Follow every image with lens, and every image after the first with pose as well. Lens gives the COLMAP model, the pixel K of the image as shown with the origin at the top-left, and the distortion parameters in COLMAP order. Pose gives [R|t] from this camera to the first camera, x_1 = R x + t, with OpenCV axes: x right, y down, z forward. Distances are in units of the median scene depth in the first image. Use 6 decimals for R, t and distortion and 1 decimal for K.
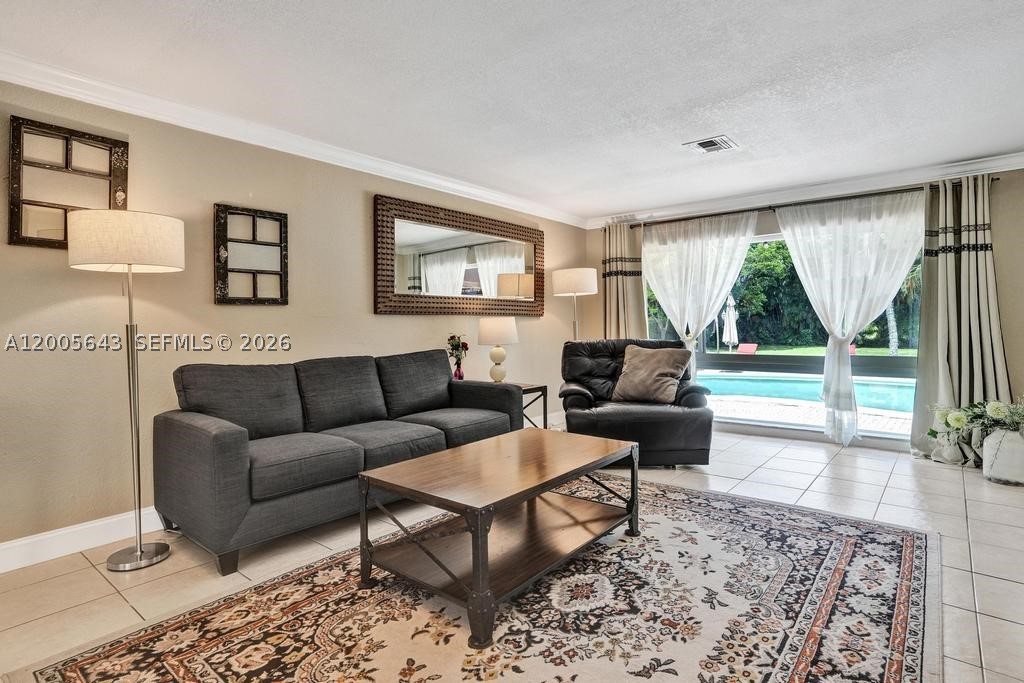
lens RADIAL K [[536.3, 0, 518.1], [0, 536.3, 319.8], [0, 0, 1]] dist [-0.046554, 0.030239]
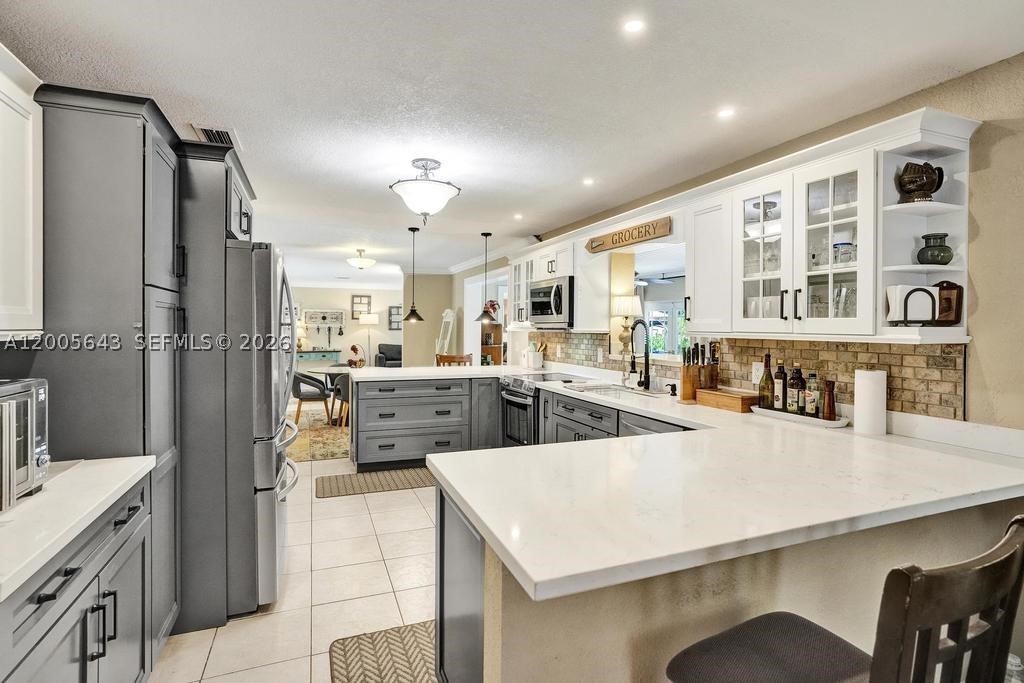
lens RADIAL K [[521.1, 0, 514.8], [0, 521.1, 331.4], [0, 0, 1]] dist [-0.056672, 0.029911]
pose [[0.872885, 0.020729, -0.487486, 2.635032], [-0.012133, 0.999710, 0.020784, -0.134175], [0.487776, -0.012228, 0.872883, -2.409692]]
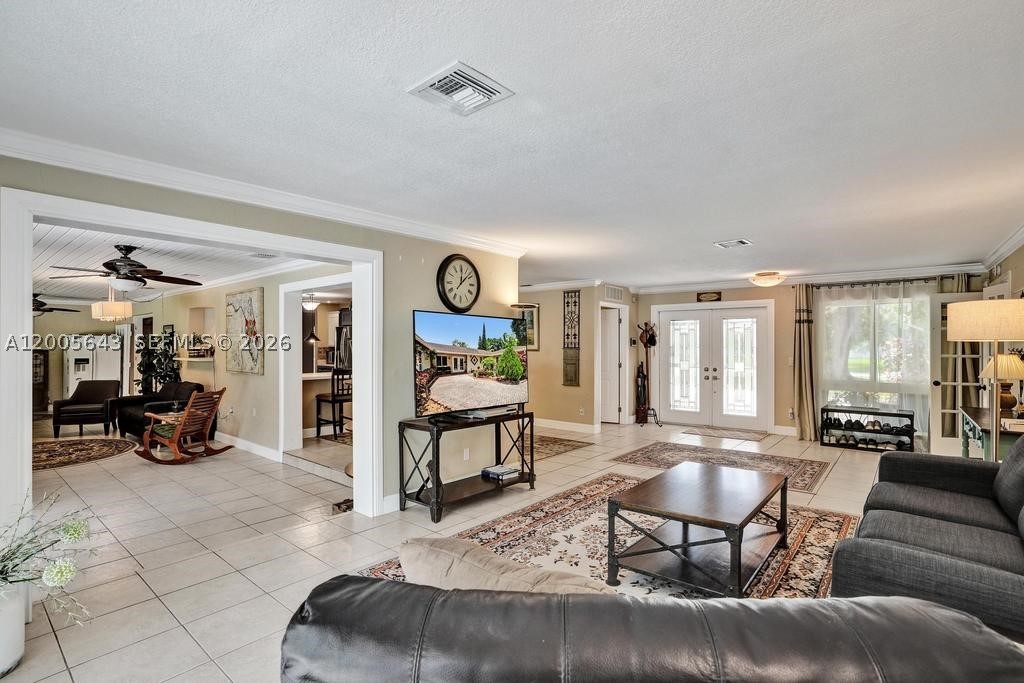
lens RADIAL K [[492.4, 0, 516.0], [0, 492.4, 334.7], [0, 0, 1]] dist [-0.058486, 0.030522]
pose [[-0.999950, 0.007805, 0.006267, 0.399372], [0.007611, 0.999507, -0.030446, -0.074888], [-0.006501, -0.030397, -0.999517, 1.989174]]
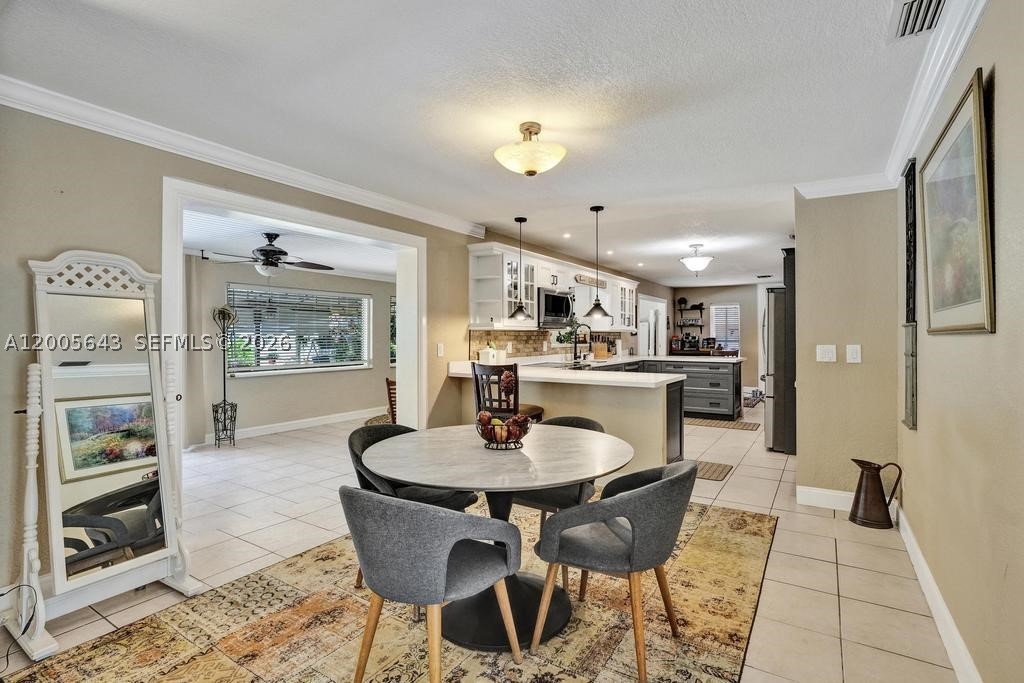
lens RADIAL K [[492.4, 0, 516.0], [0, 492.4, 334.7], [0, 0, 1]] dist [-0.058486, 0.030522]
pose [[-0.113701, 0.010903, 0.993455, -0.166413], [-0.006677, 0.999909, -0.011738, -0.053332], [-0.993493, -0.007968, -0.113618, -0.457408]]
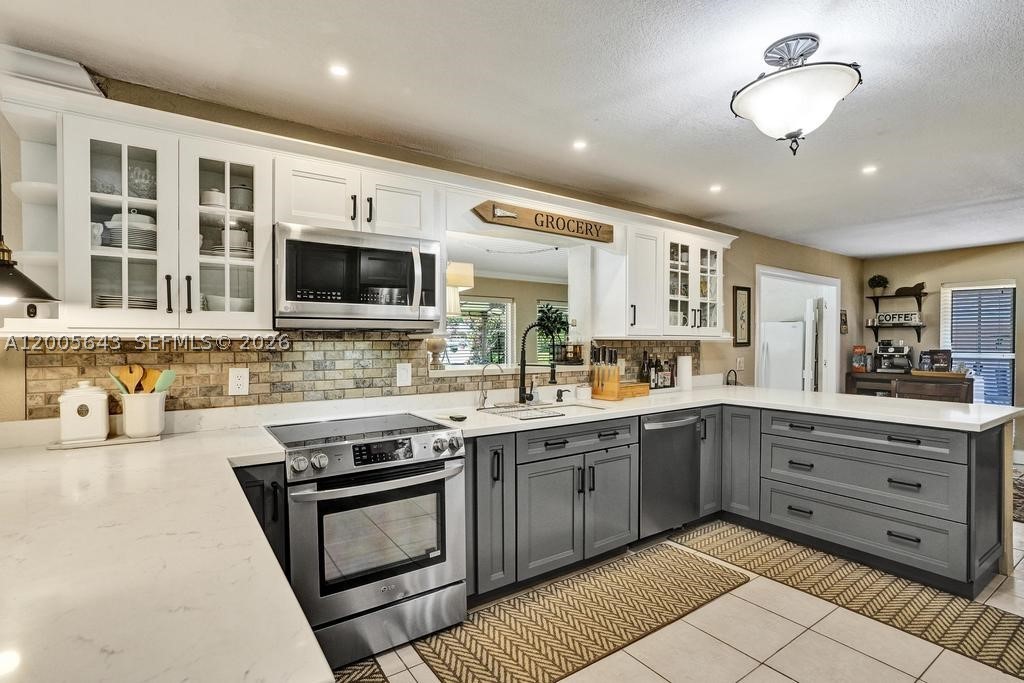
lens RADIAL K [[494.6, 0, 515.3], [0, 494.6, 351.6], [0, 0, 1]] dist [-0.055385, 0.028905]
pose [[0.270062, -0.012181, 0.962766, 1.187554], [-0.010630, 0.999821, 0.015632, -0.091387], [-0.962784, -0.014456, 0.269884, -1.324848]]
